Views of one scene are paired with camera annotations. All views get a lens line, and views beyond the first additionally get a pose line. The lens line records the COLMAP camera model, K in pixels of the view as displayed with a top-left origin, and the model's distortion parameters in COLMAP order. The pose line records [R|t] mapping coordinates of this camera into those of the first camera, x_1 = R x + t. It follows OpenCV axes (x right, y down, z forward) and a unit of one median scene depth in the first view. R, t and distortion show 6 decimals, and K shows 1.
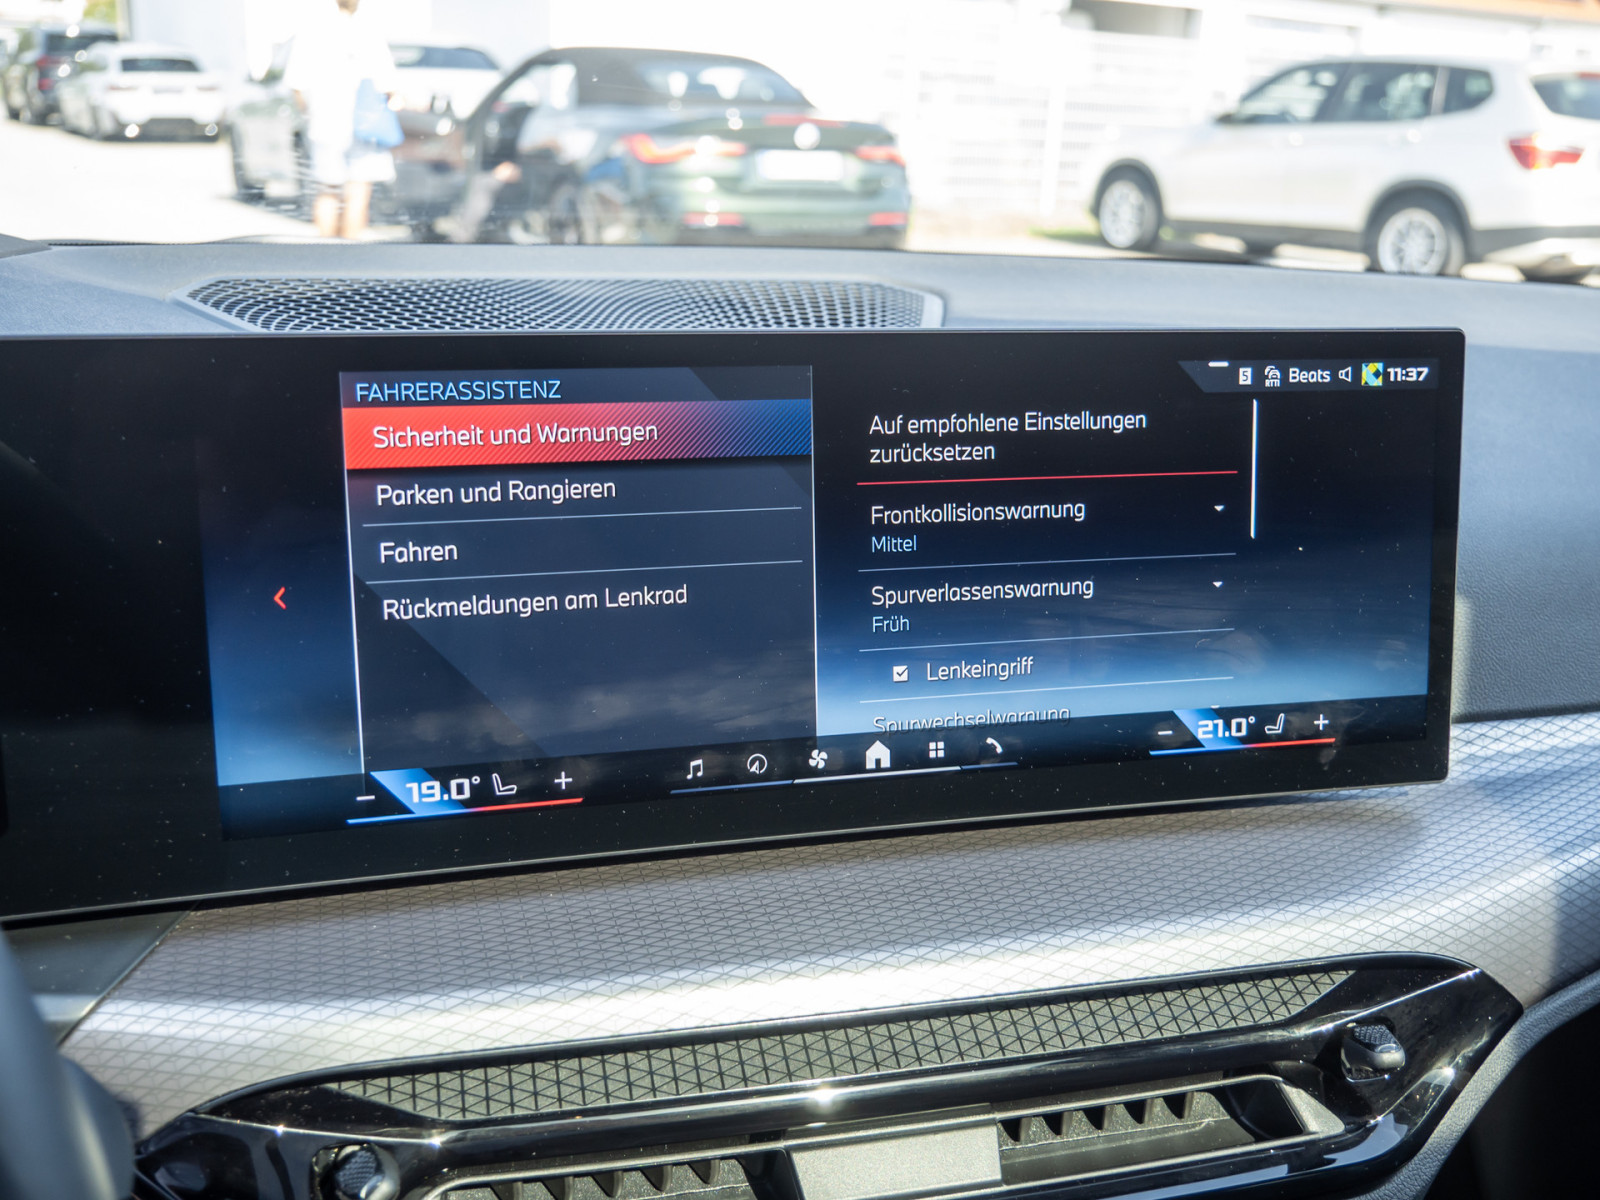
lens RADIAL K [[1566.0, 0, 797.5], [0, 1566.0, 602.7], [0, 0, 1]] dist [-0.009954, 0.000000]
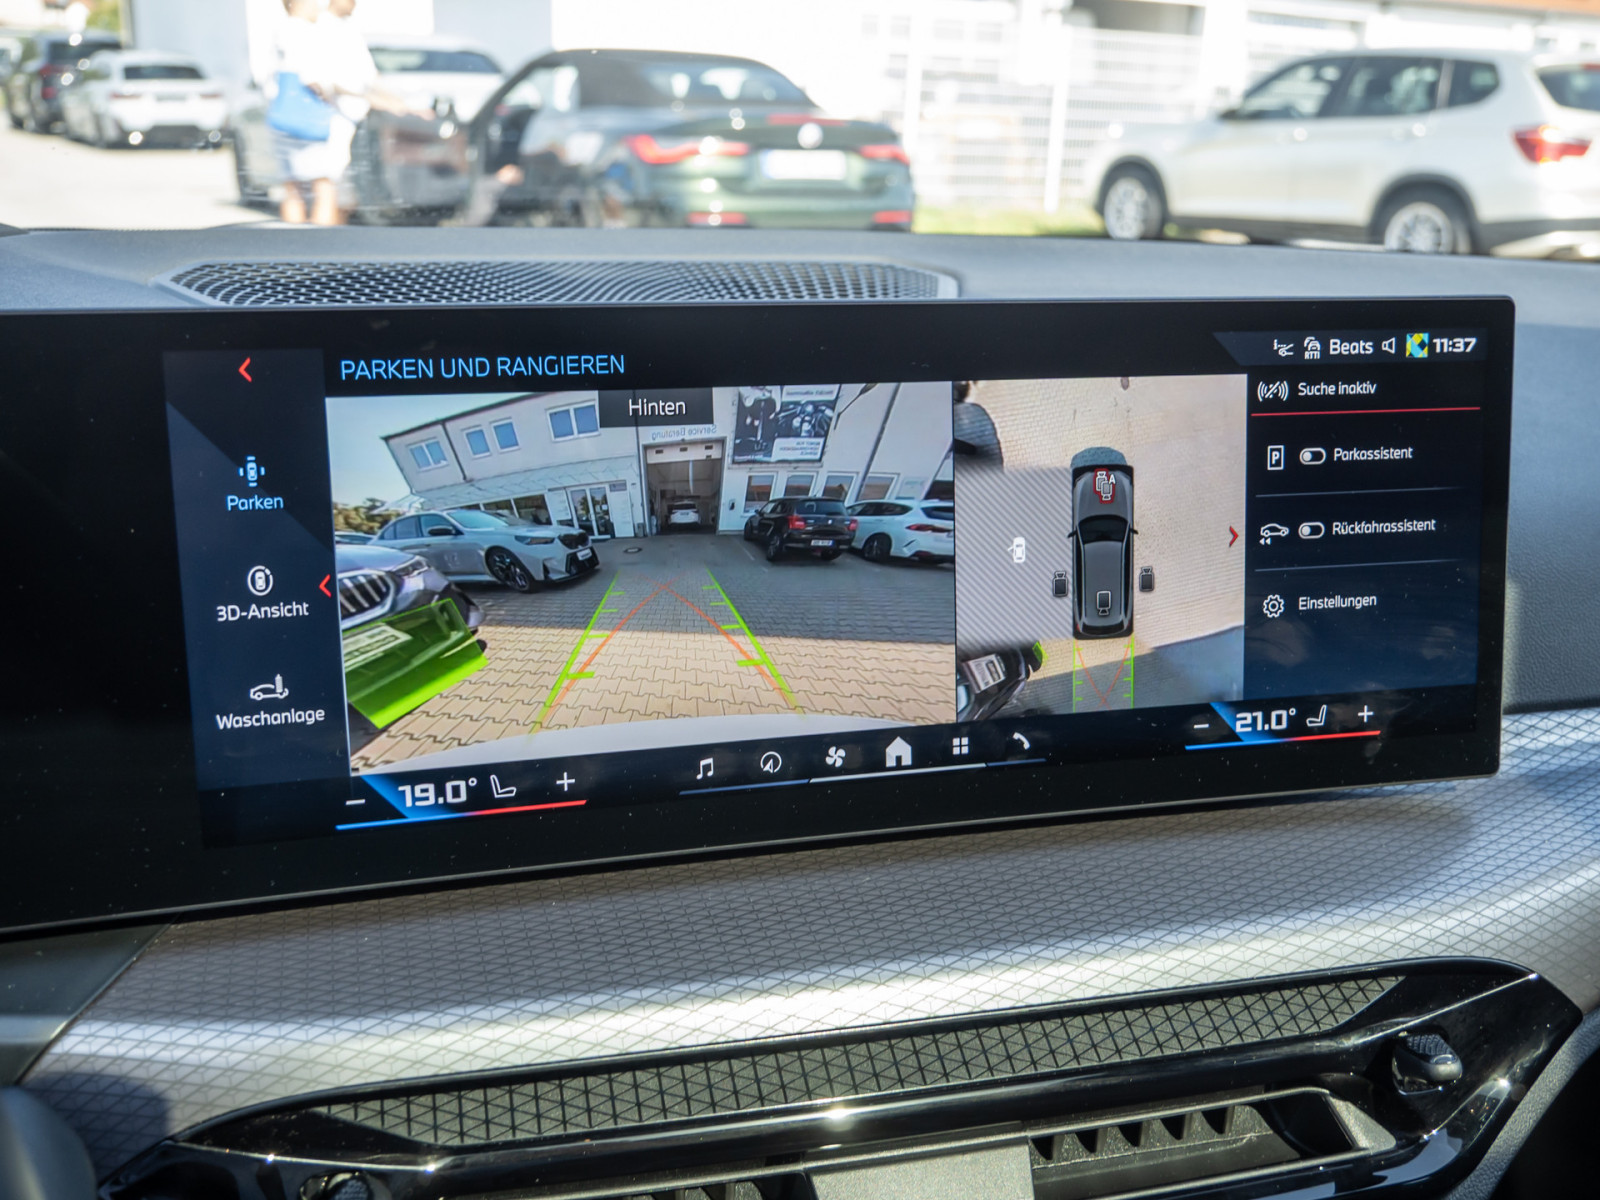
lens RADIAL K [[1566.0, 0, 796.8], [0, 1566.0, 603.5], [0, 0, 1]] dist [-0.009954, 0.000000]
pose [[0.999948, -0.008935, -0.004999, -0.004286], [0.008933, 0.999960, -0.000385, 0.006998], [0.005002, 0.000340, 0.999987, 0.052564]]
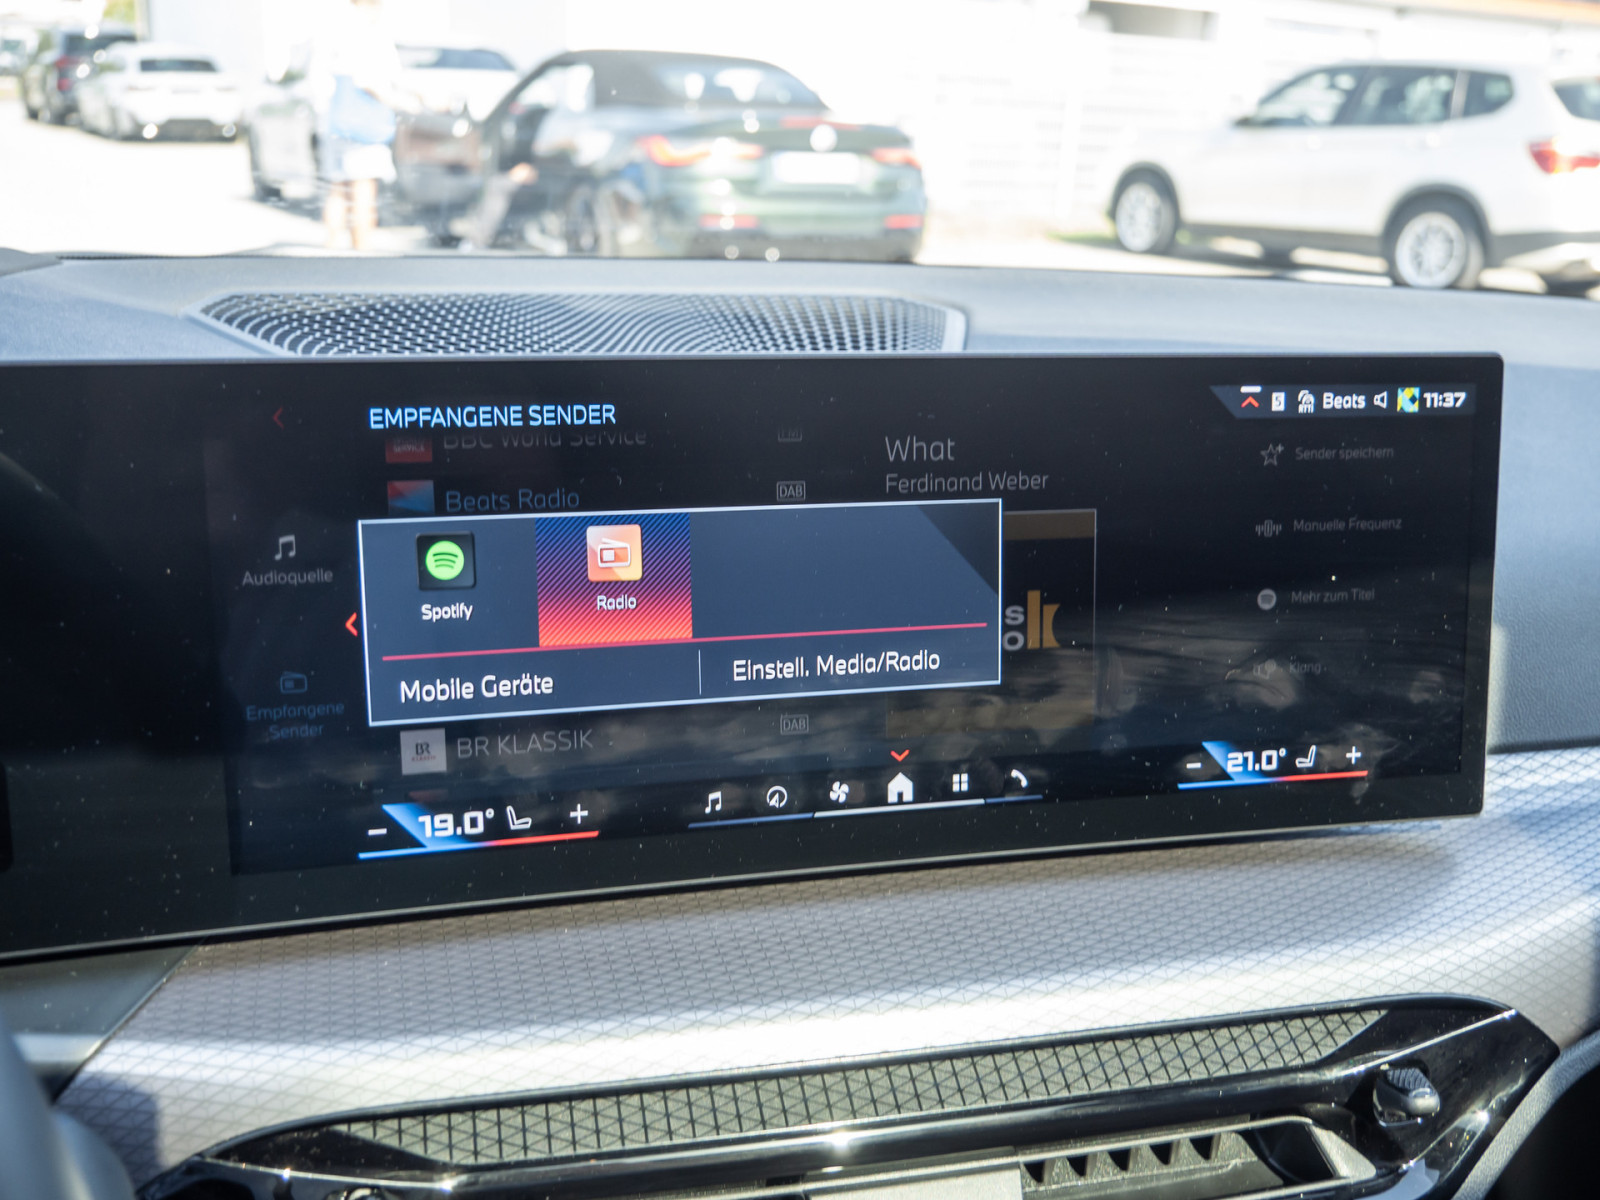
lens RADIAL K [[1566.0, 0, 797.1], [0, 1566.0, 606.0], [0, 0, 1]] dist [-0.009954, 0.000000]
pose [[0.999946, 0.005234, -0.008997, -0.004644], [-0.005226, 0.999986, 0.000993, -0.016285], [0.009002, -0.000946, 0.999959, 0.020413]]
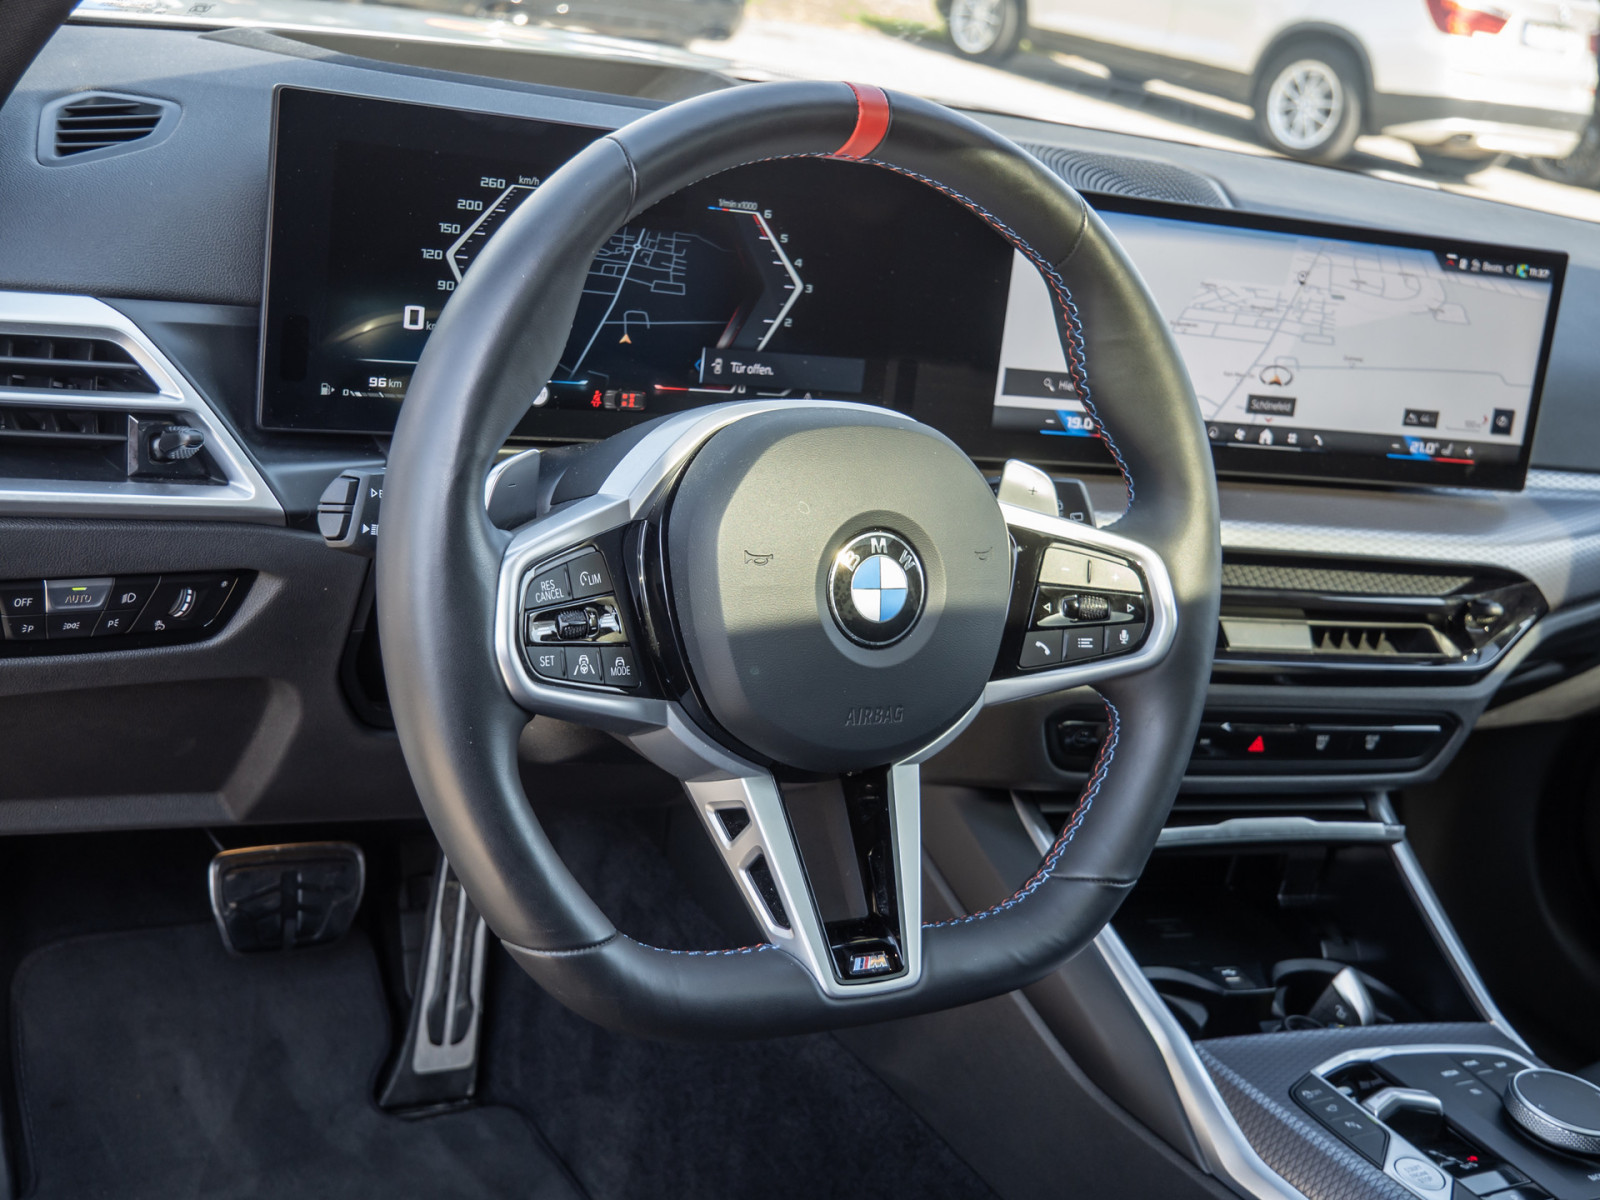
lens RADIAL K [[1956.7, 0, 801.1], [0, 1956.7, 608.1], [0, 0, 1]] dist [0.012717, 0.000000]
pose [[0.981811, 0.097454, 0.162939, -0.844477], [-0.109394, 0.991807, 0.065968, 0.200103], [-0.155176, -0.082593, 0.984428, -1.251813]]
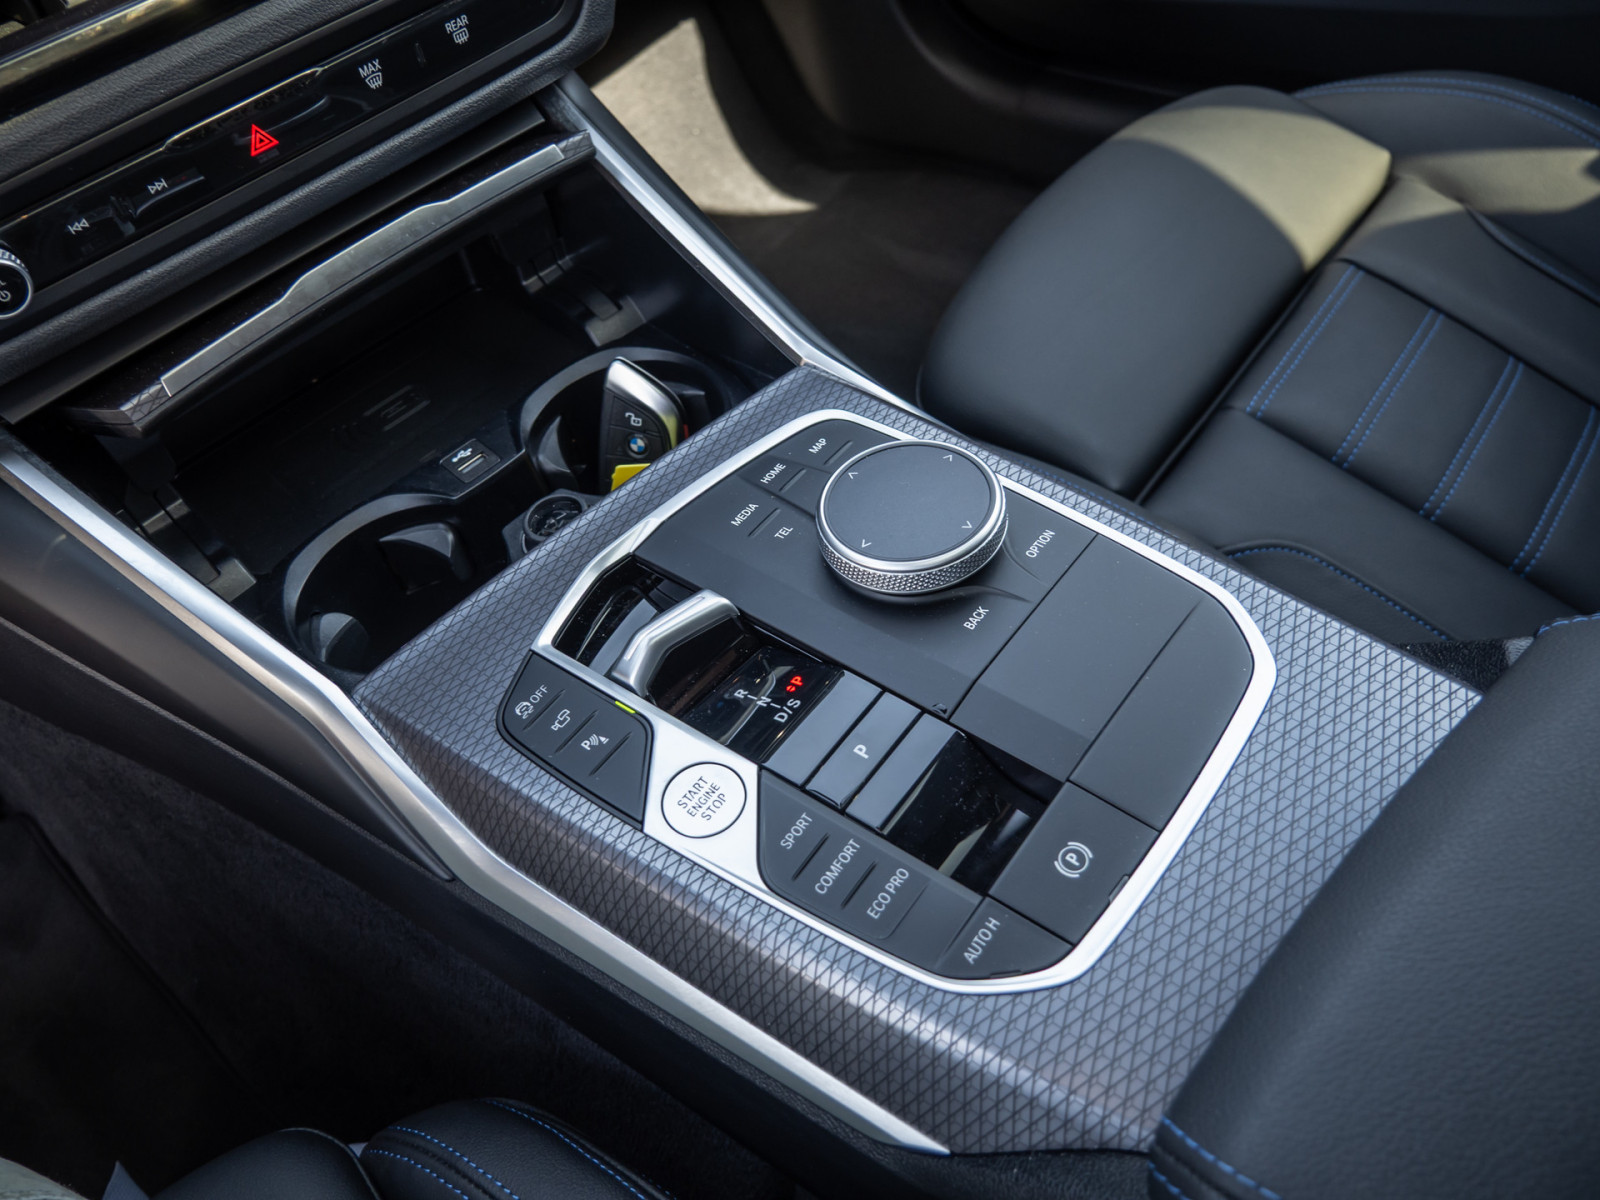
lens RADIAL K [[1159.7, 0, 809.3], [0, 1159.7, 613.7], [0, 0, 1]] dist [-0.058449, 0.023446]
pose [[0.862315, -0.474953, 0.175595, 0.097380], [0.305106, 0.764088, 0.568402, 0.370275], [-0.404134, -0.436566, 0.803795, -0.018122]]
